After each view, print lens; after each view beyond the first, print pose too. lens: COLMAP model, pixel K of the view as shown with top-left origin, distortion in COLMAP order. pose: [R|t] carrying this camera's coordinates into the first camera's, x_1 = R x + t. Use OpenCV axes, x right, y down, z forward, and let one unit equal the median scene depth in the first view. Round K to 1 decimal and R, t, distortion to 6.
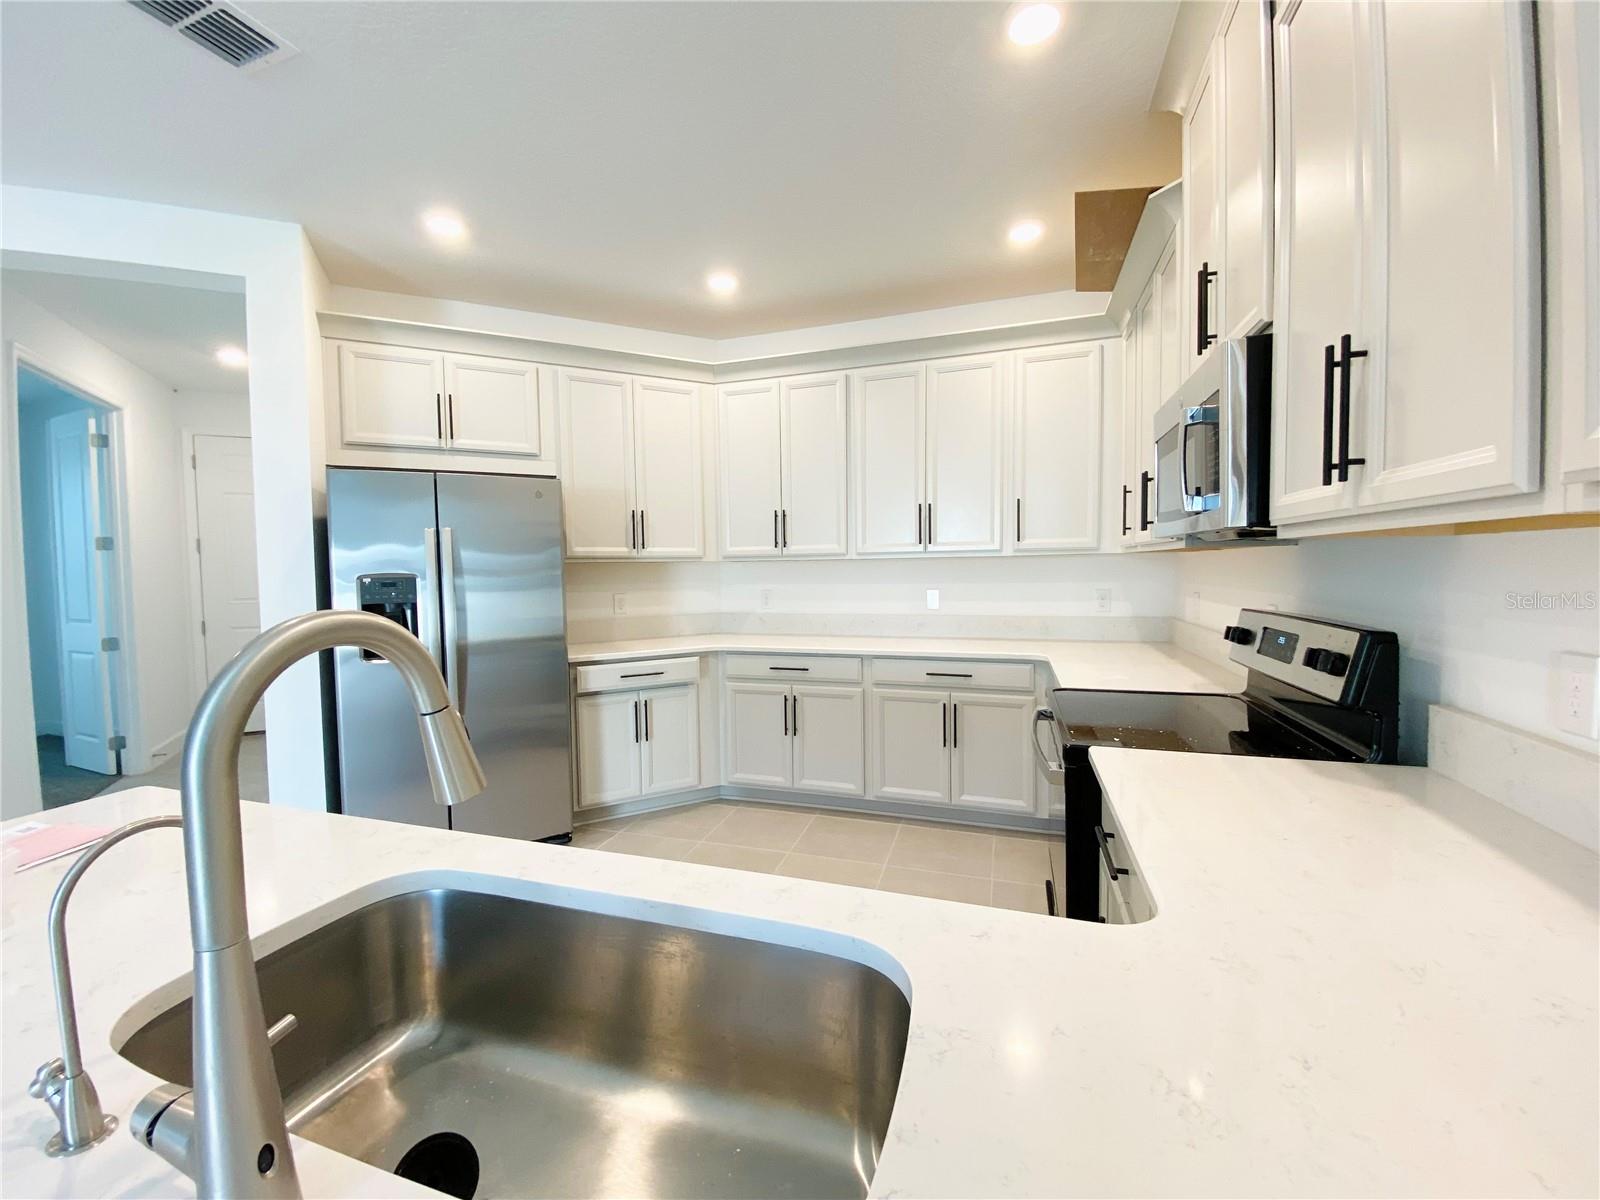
lens RADIAL K [[651.3, 0, 789.9], [0, 651.3, 606.8], [0, 0, 1]] dist [0.005836, -0.012968]
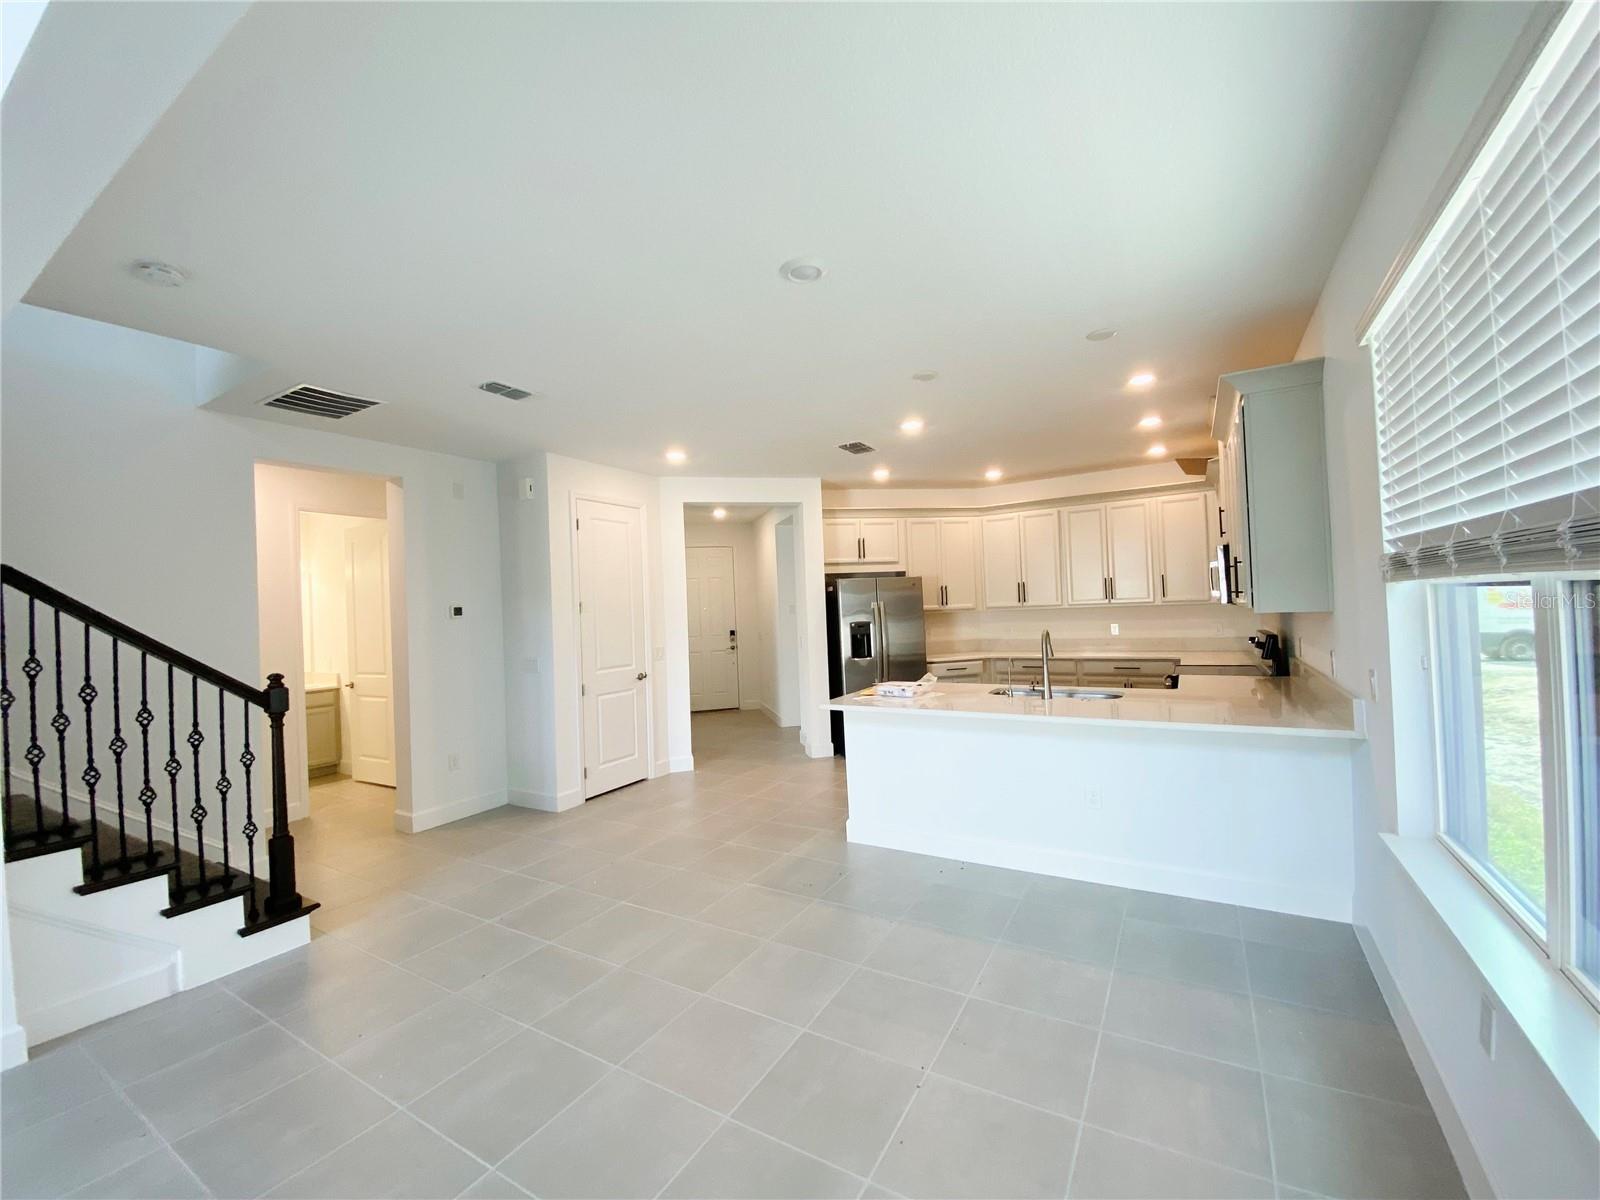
lens RADIAL K [[651.3, 0, 767.6], [0, 651.3, 588.1], [0, 0, 1]] dist [0.005836, -0.012968]
pose [[0.967745, -0.033213, -0.249734, -0.276813], [0.011953, 0.996209, -0.086172, 0.020908], [0.251649, 0.080407, 0.964473, -1.072515]]
